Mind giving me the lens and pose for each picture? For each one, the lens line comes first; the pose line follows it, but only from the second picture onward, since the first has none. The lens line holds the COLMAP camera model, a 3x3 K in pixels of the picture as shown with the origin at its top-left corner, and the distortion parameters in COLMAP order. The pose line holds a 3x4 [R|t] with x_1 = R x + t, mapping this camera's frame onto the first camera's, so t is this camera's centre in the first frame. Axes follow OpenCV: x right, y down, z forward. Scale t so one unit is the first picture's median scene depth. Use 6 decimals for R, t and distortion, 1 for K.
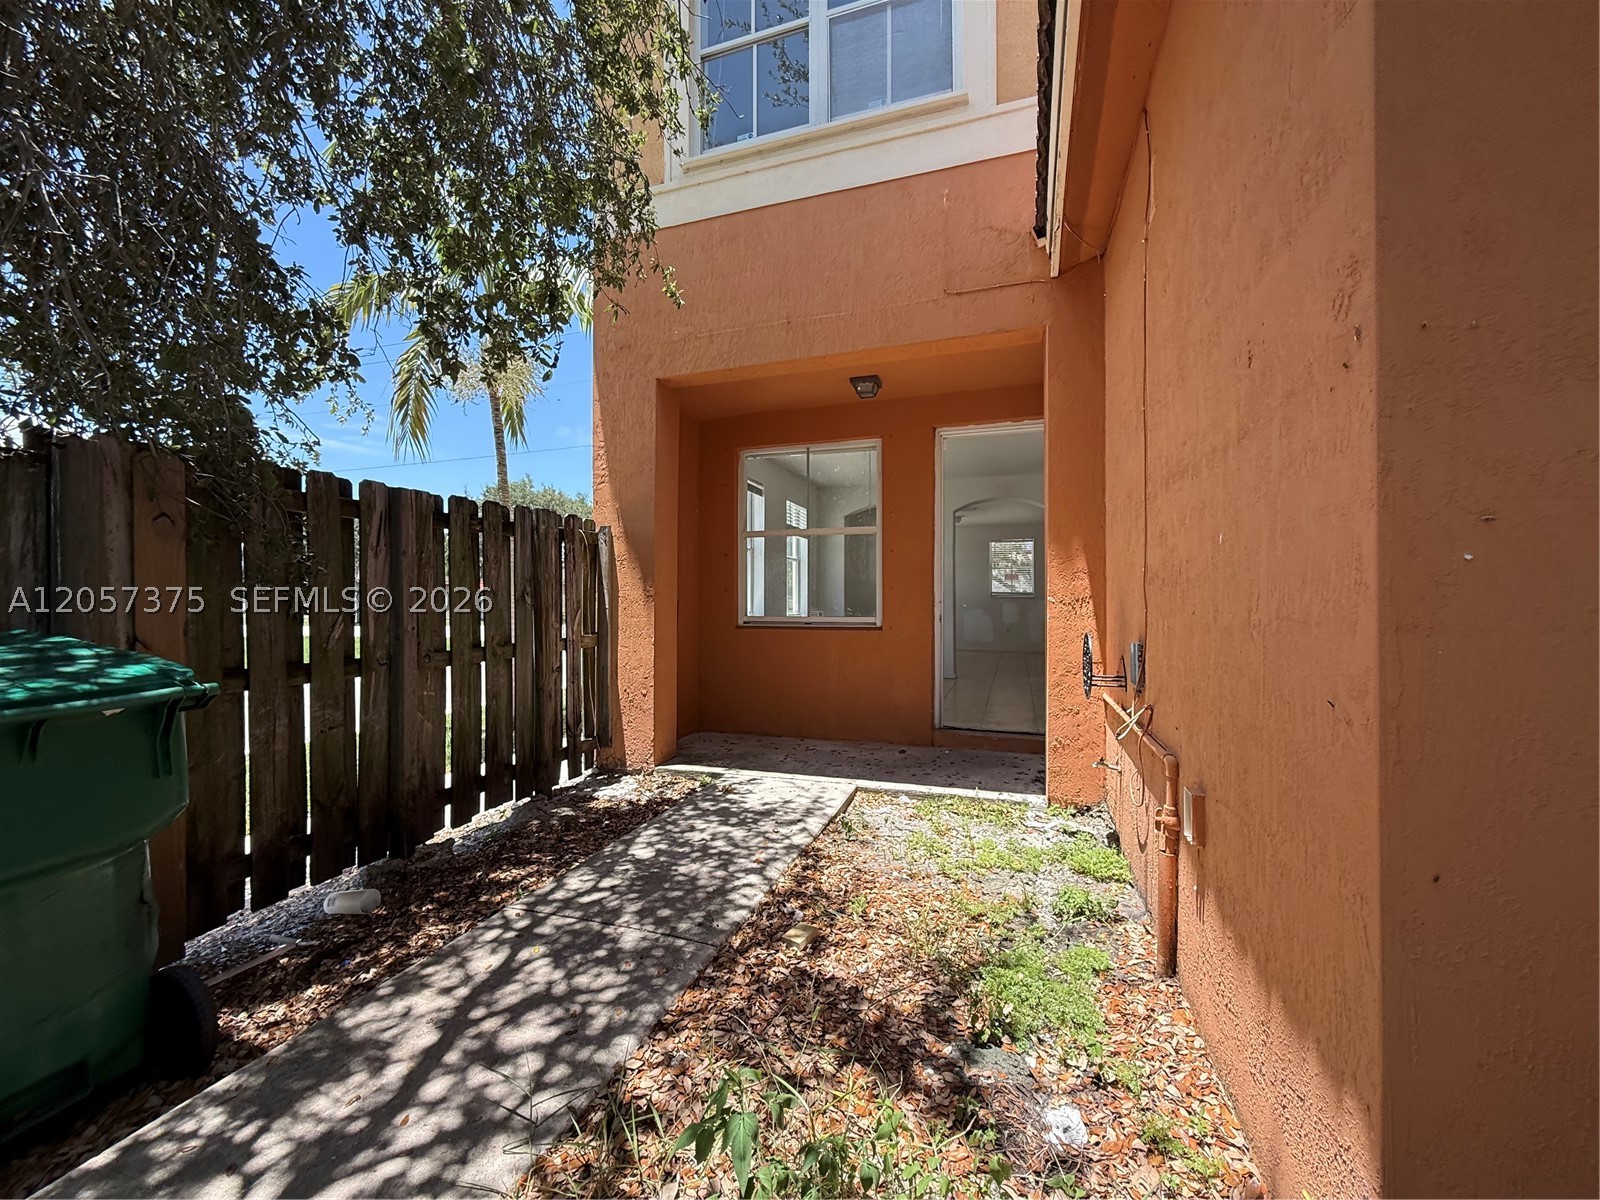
lens RADIAL K [[639.1, 0, 799.9], [0, 639.1, 606.8], [0, 0, 1]] dist [-0.000212, 0.000340]
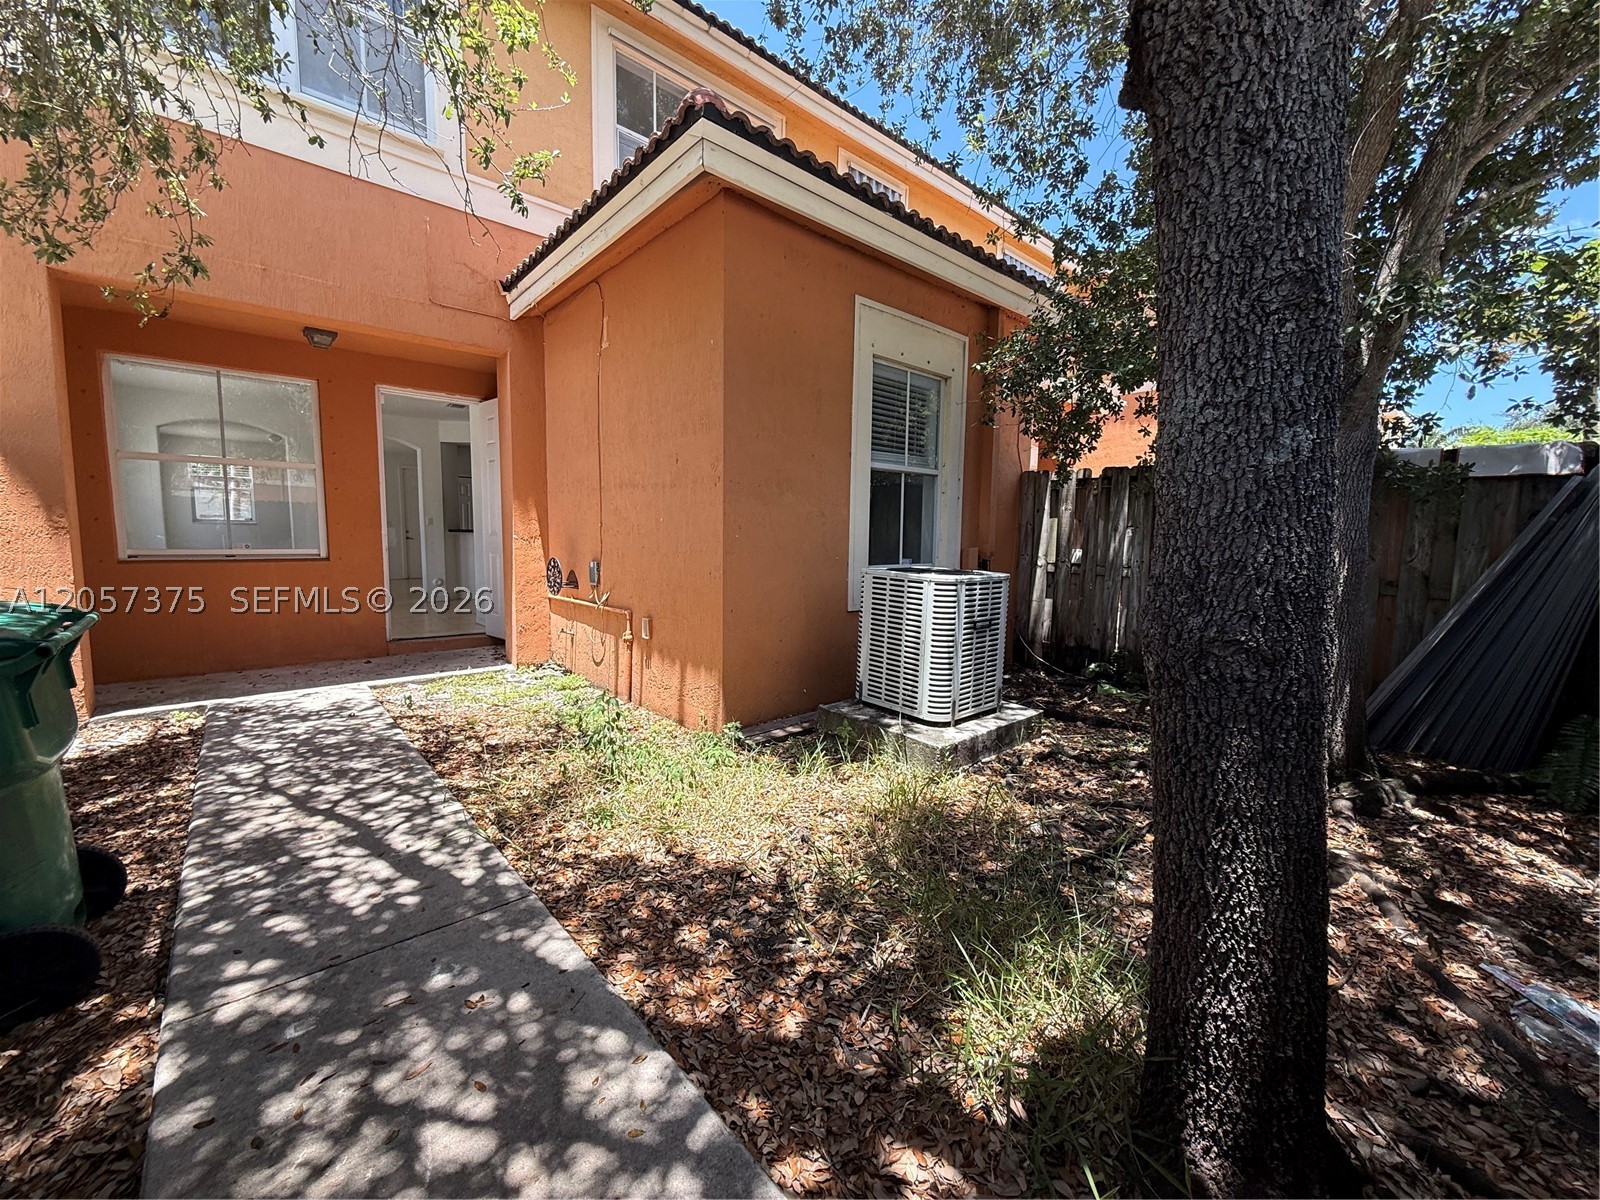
lens RADIAL K [[639.1, 0, 803.2], [0, 639.1, 596.1], [0, 0, 1]] dist [-0.000212, 0.000340]
pose [[0.510377, -0.075059, 0.856669, -1.005669], [-0.010618, 0.995558, 0.093554, -0.034999], [-0.859885, -0.056844, 0.507313, -0.652627]]
